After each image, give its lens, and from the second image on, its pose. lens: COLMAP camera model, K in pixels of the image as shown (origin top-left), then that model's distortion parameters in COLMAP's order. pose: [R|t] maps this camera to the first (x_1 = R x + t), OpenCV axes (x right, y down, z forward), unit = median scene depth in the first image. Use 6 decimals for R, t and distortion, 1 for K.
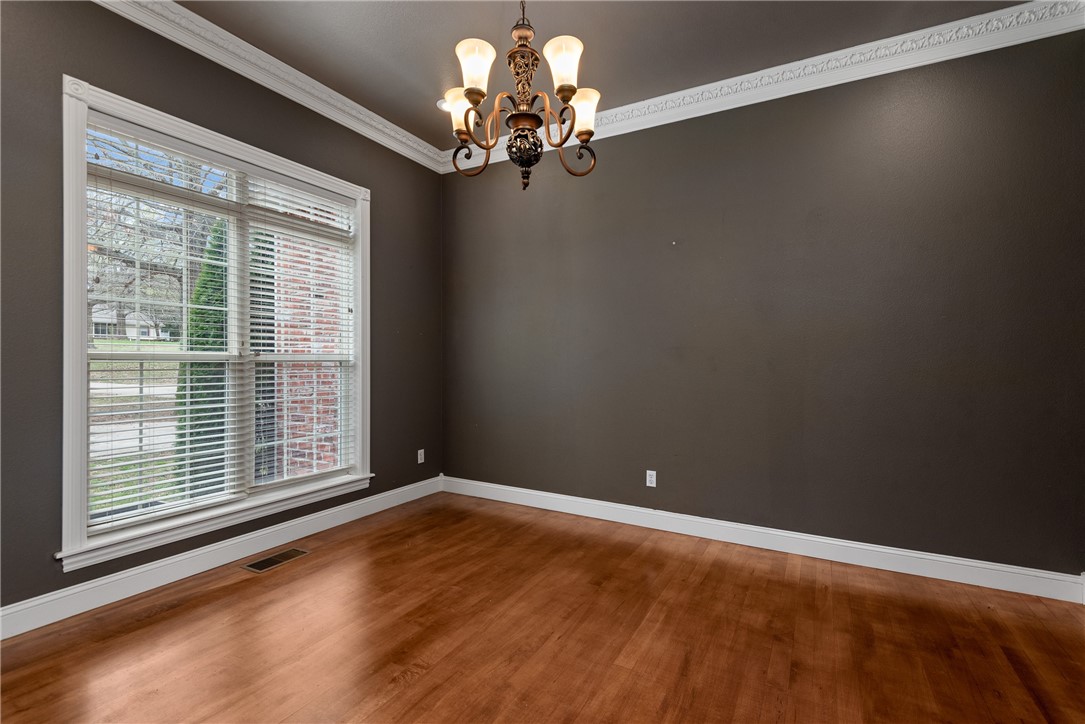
lens RADIAL K [[497.1, 0, 542.5], [0, 497.1, 362.0], [0, 0, 1]] dist [0.058744, -0.030470]
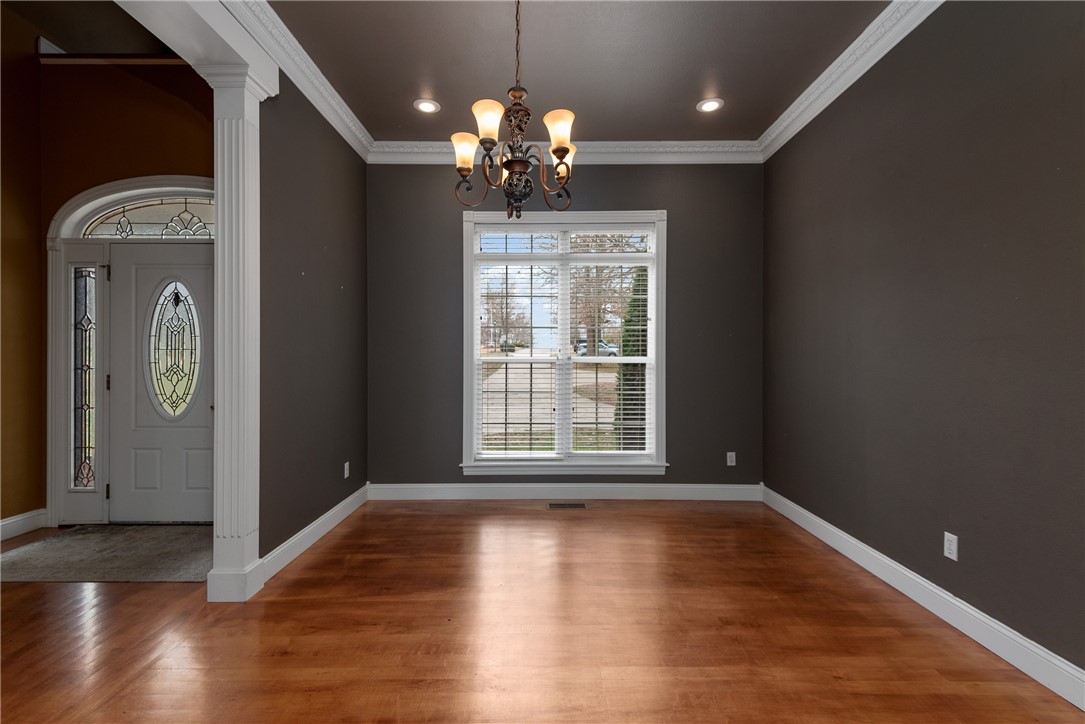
lens RADIAL K [[497.1, 0, 542.5], [0, 497.1, 362.0], [0, 0, 1]] dist [0.058744, -0.030470]
pose [[0.486438, -0.002978, -0.873710, 0.589654], [0.001508, 0.999996, -0.002569, -0.000983], [0.873714, -0.000068, 0.486440, 0.255076]]
